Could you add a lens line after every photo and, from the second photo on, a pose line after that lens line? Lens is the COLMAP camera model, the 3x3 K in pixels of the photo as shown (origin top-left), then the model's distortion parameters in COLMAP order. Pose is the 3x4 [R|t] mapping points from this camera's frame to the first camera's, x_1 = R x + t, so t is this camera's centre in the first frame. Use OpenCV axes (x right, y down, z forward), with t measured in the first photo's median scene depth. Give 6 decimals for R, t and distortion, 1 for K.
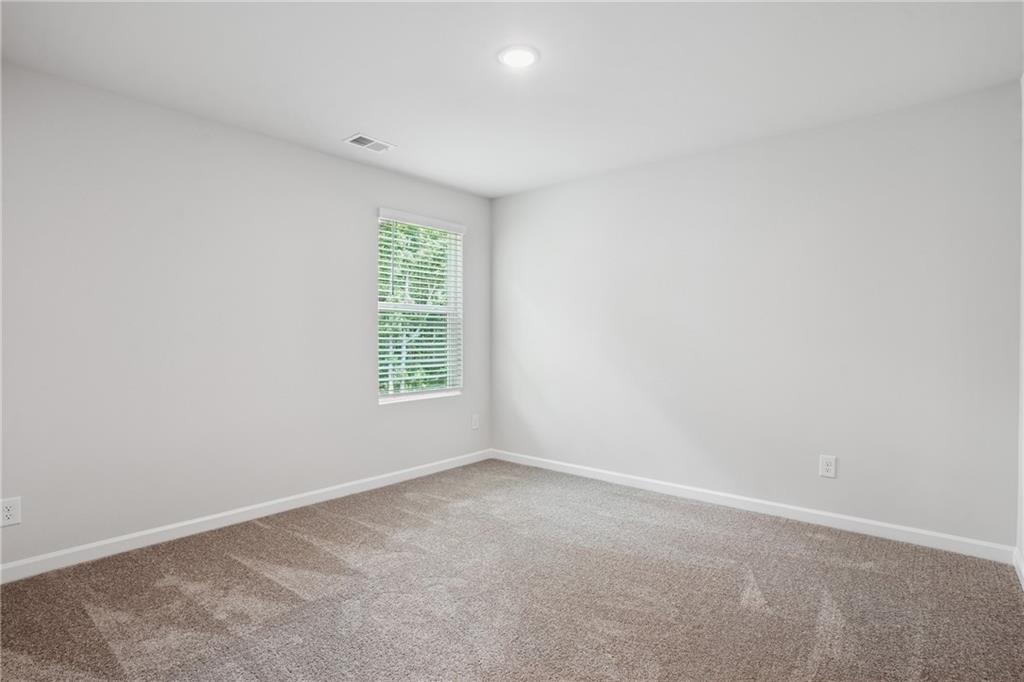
lens RADIAL K [[501.1, 0, 503.6], [0, 501.1, 340.5], [0, 0, 1]] dist [-0.014428, 0.002795]
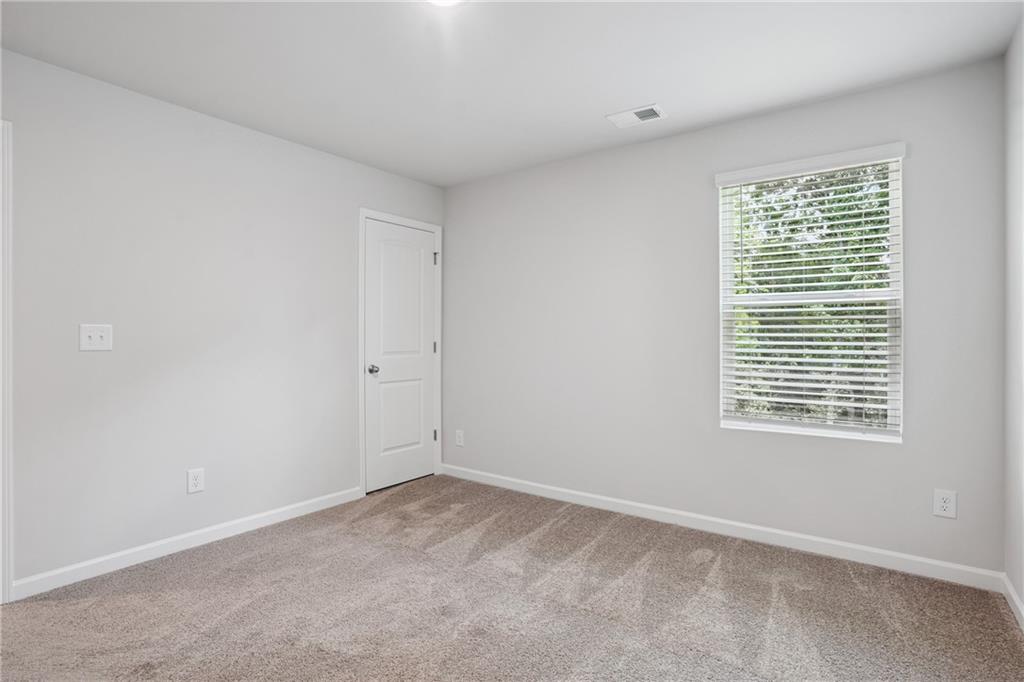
lens RADIAL K [[501.1, 0, 511.4], [0, 501.1, 341.5], [0, 0, 1]] dist [-0.014428, 0.002795]
pose [[0.122100, -0.002423, -0.992515, 0.608007], [-0.014360, 0.999888, -0.004207, 0.003803], [0.992414, 0.014766, 0.122051, 0.737274]]
